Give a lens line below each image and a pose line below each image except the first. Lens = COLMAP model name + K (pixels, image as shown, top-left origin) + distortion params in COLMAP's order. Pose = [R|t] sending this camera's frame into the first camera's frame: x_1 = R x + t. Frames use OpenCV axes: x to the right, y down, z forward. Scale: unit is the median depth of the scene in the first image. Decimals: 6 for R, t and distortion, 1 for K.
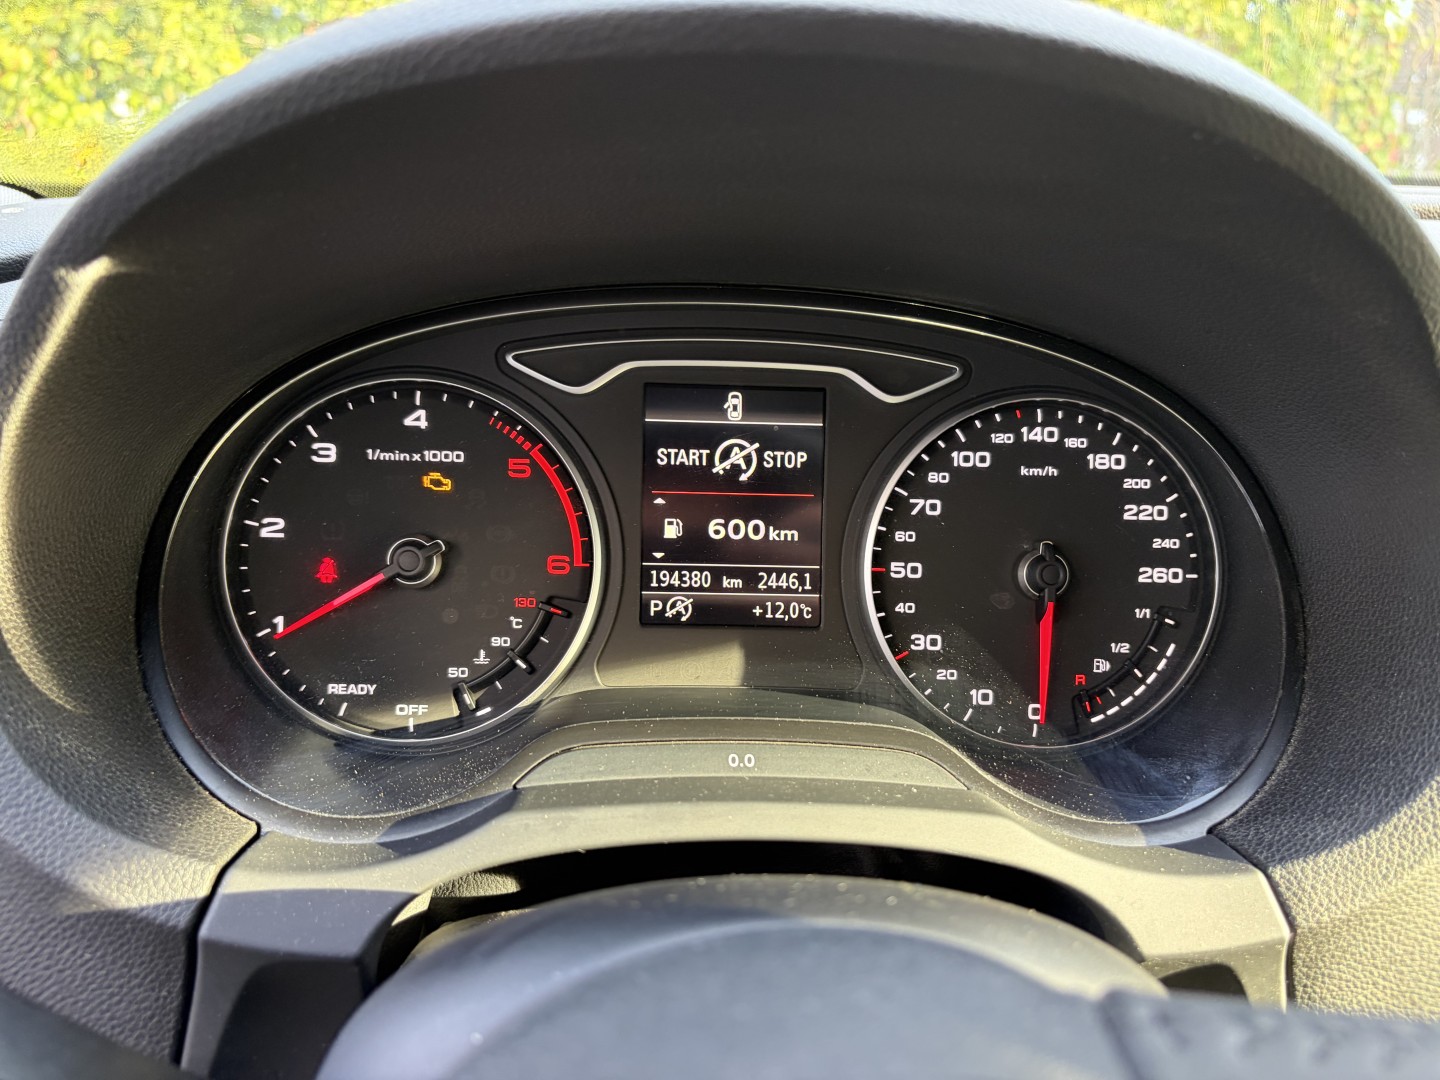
lens RADIAL K [[1098.9, 0, 719.4], [0, 1098.9, 529.4], [0, 0, 1]] dist [0.055836, -0.053213]
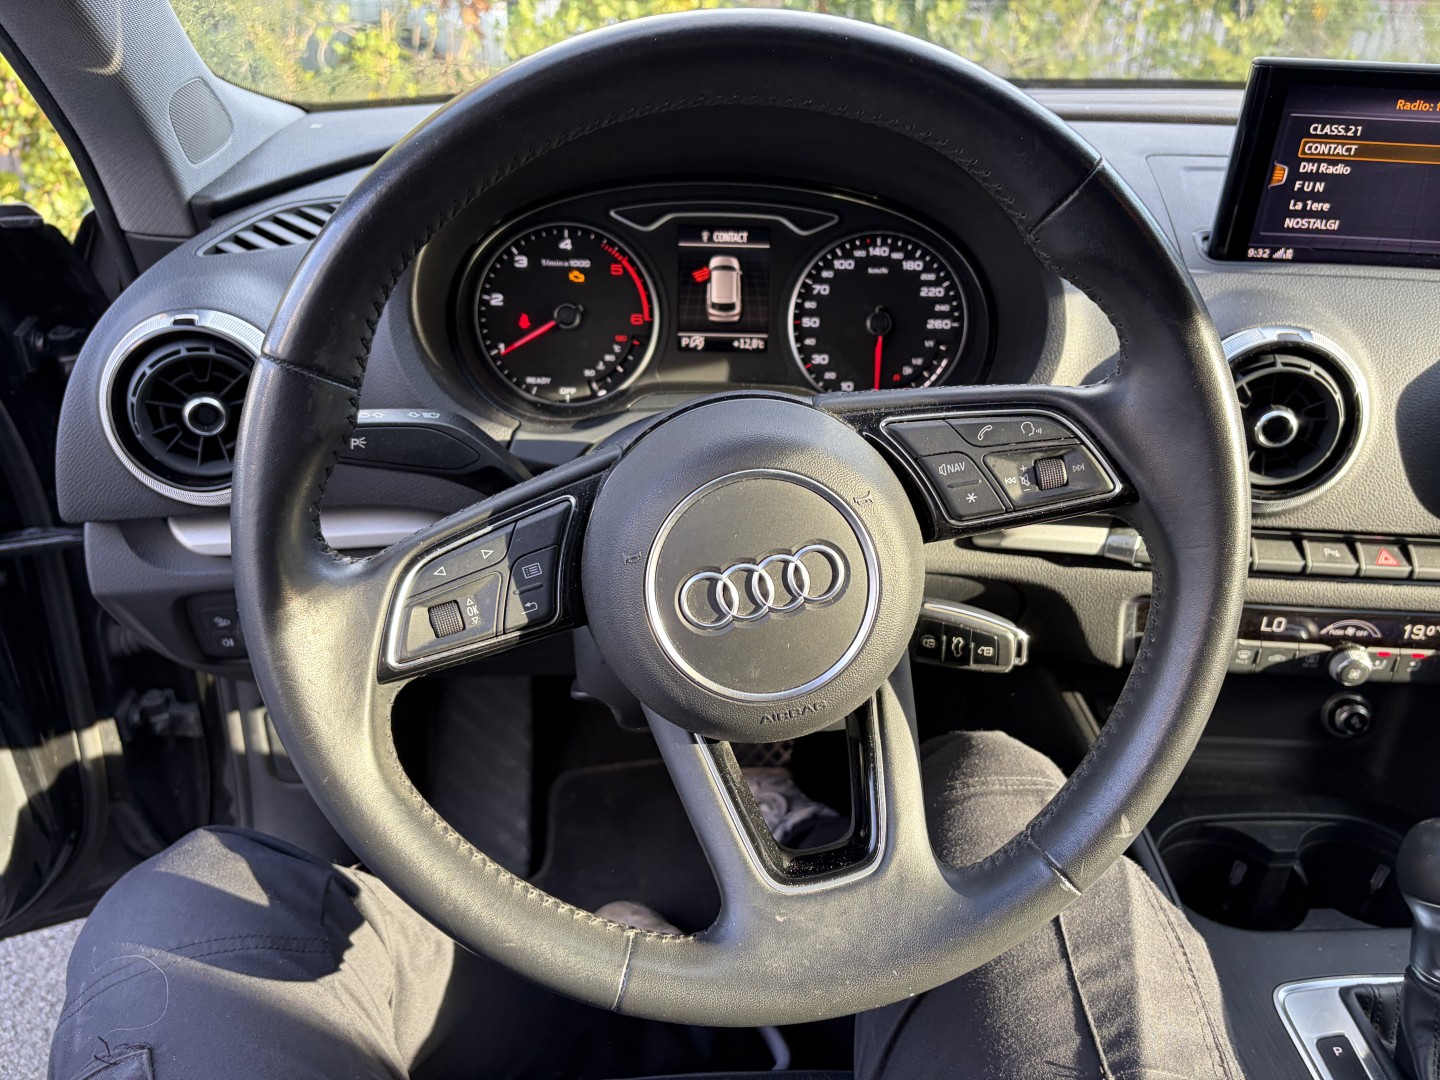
lens RADIAL K [[1098.9, 0, 726.1], [0, 1098.9, 550.6], [0, 0, 1]] dist [0.055836, -0.053213]
pose [[0.999964, -0.002262, -0.008171, 0.031888], [0.003509, 0.987756, 0.155965, 0.134626], [0.007718, -0.155988, 0.987729, -1.042542]]
